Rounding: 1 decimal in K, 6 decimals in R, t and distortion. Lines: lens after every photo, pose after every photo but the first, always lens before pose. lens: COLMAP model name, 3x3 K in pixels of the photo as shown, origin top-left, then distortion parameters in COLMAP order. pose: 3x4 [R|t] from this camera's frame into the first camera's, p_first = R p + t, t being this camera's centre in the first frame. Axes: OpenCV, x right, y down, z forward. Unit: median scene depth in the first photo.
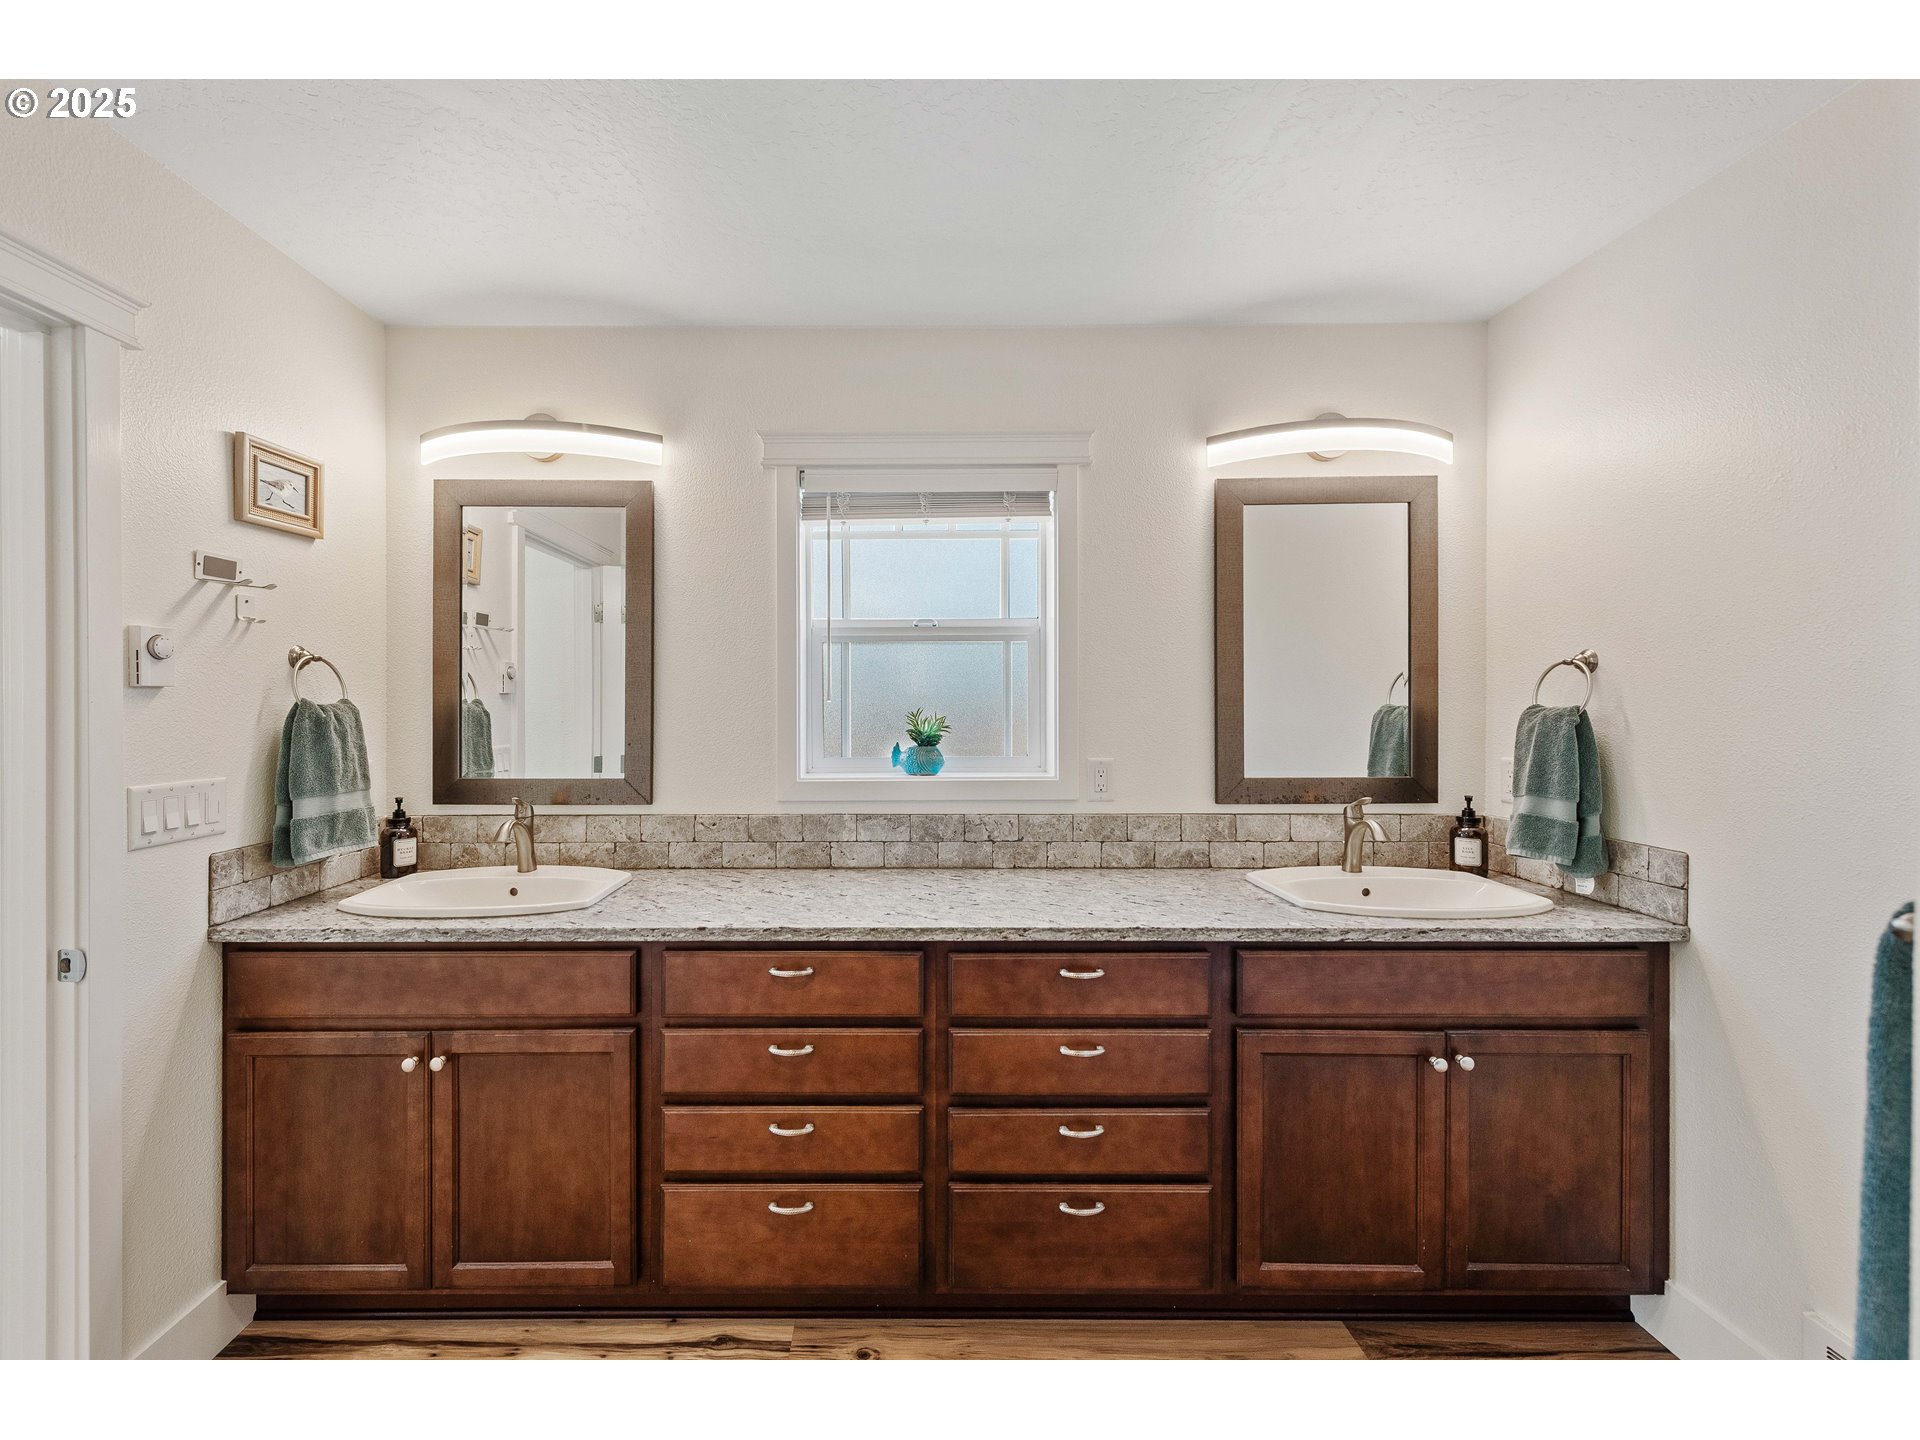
lens RADIAL K [[818.6, 0, 959.8], [0, 818.6, 711.4], [0, 0, 1]] dist [0.010454, 0.000199]
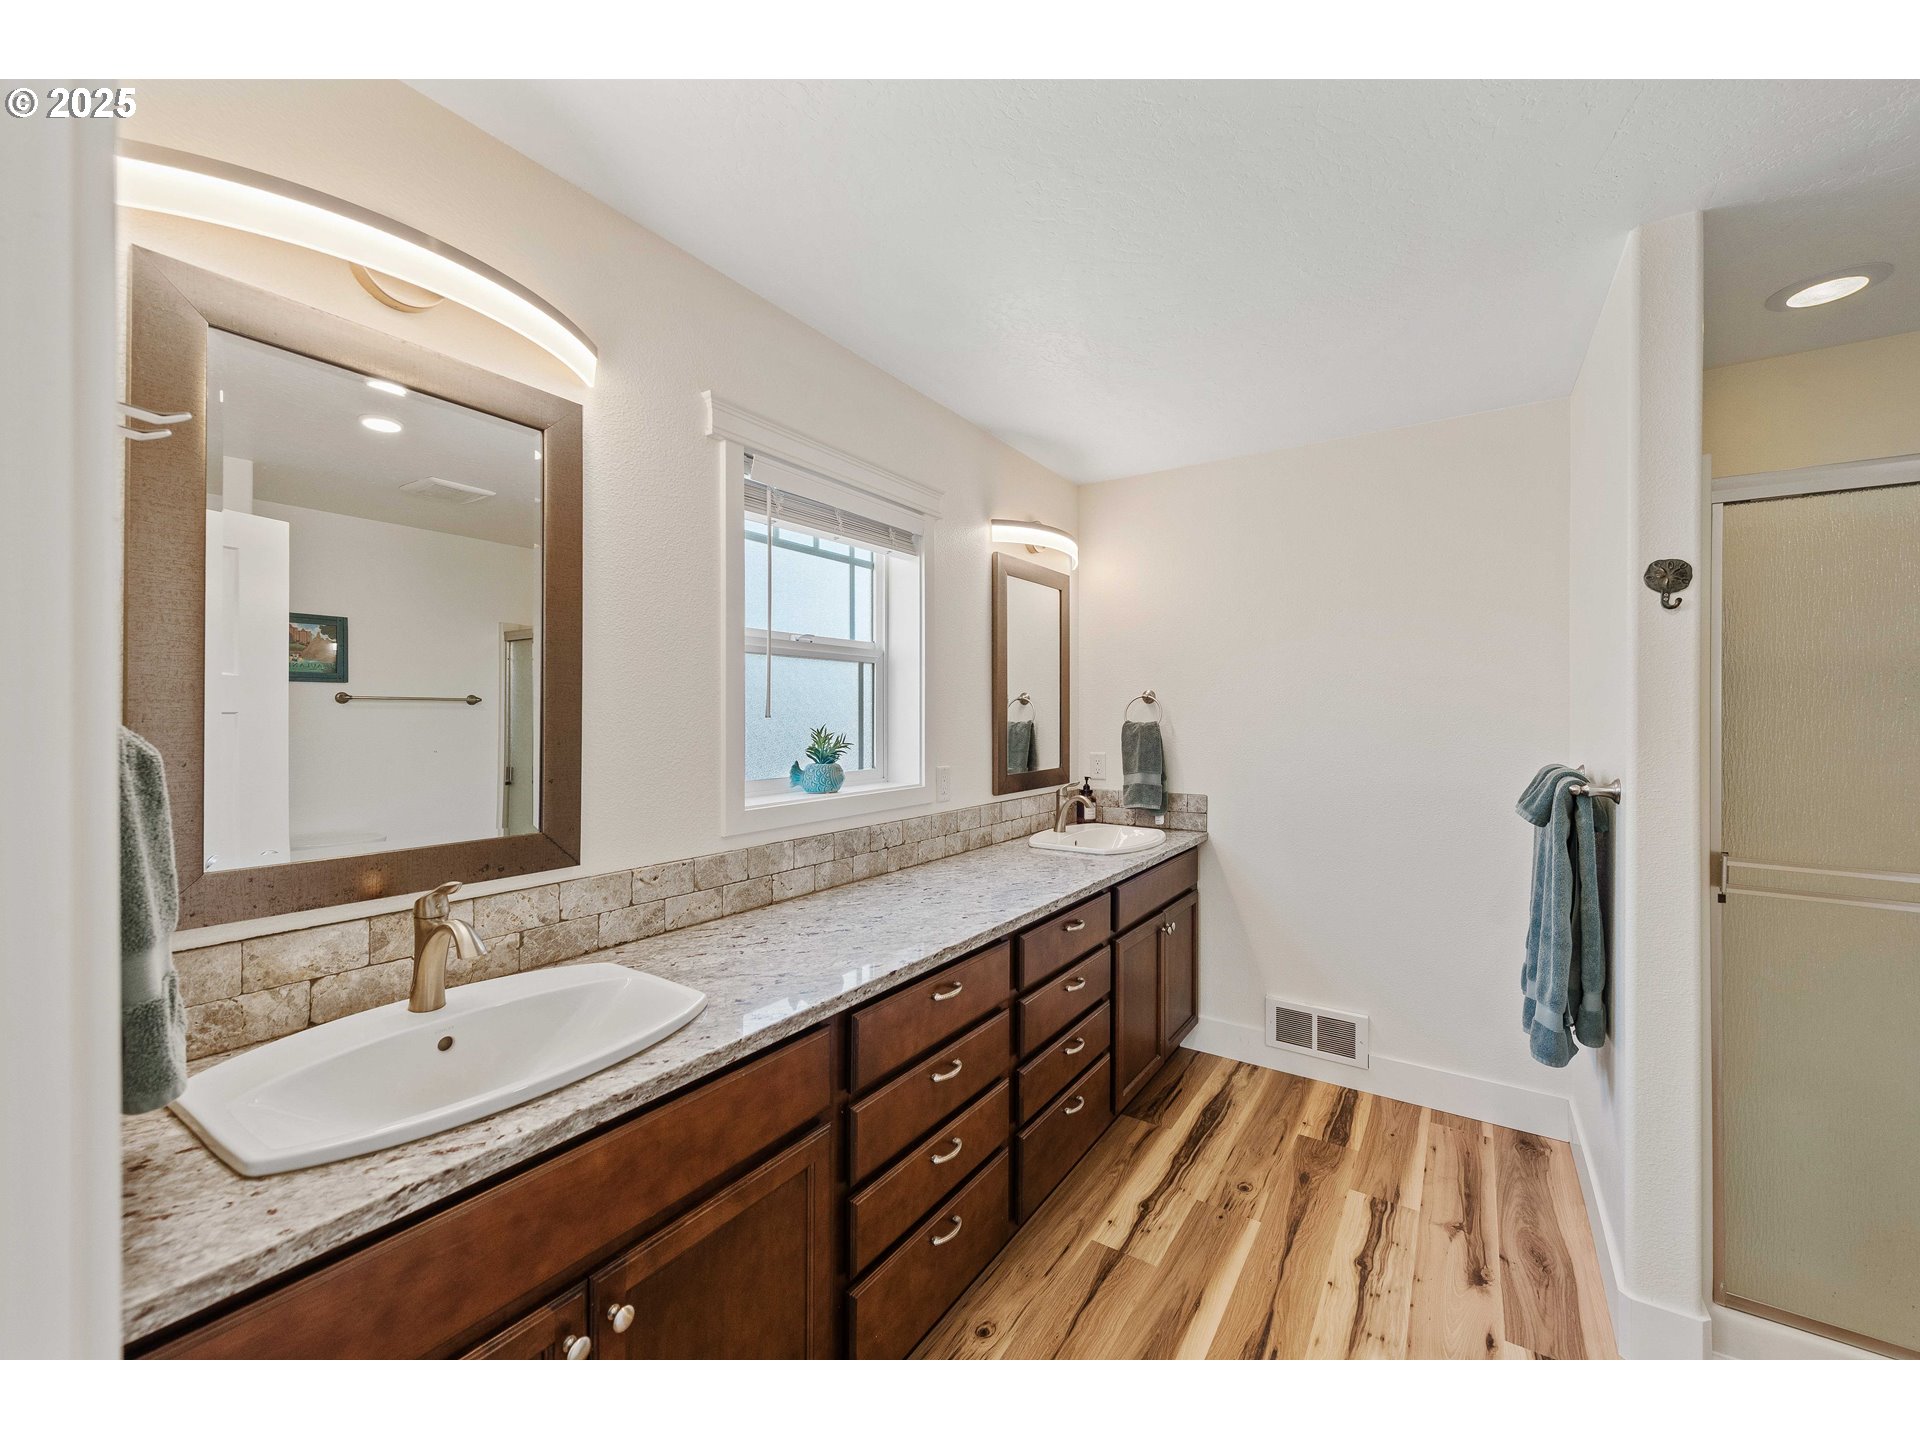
lens RADIAL K [[761.9, 0, 962.9], [0, 761.9, 714.9], [0, 0, 1]] dist [0.006440, -0.000971]
pose [[0.546363, 0.004582, 0.837536, -0.745569], [0.004877, 0.999951, -0.008651, -0.007296], [-0.837534, 0.008811, 0.546314, 0.367347]]
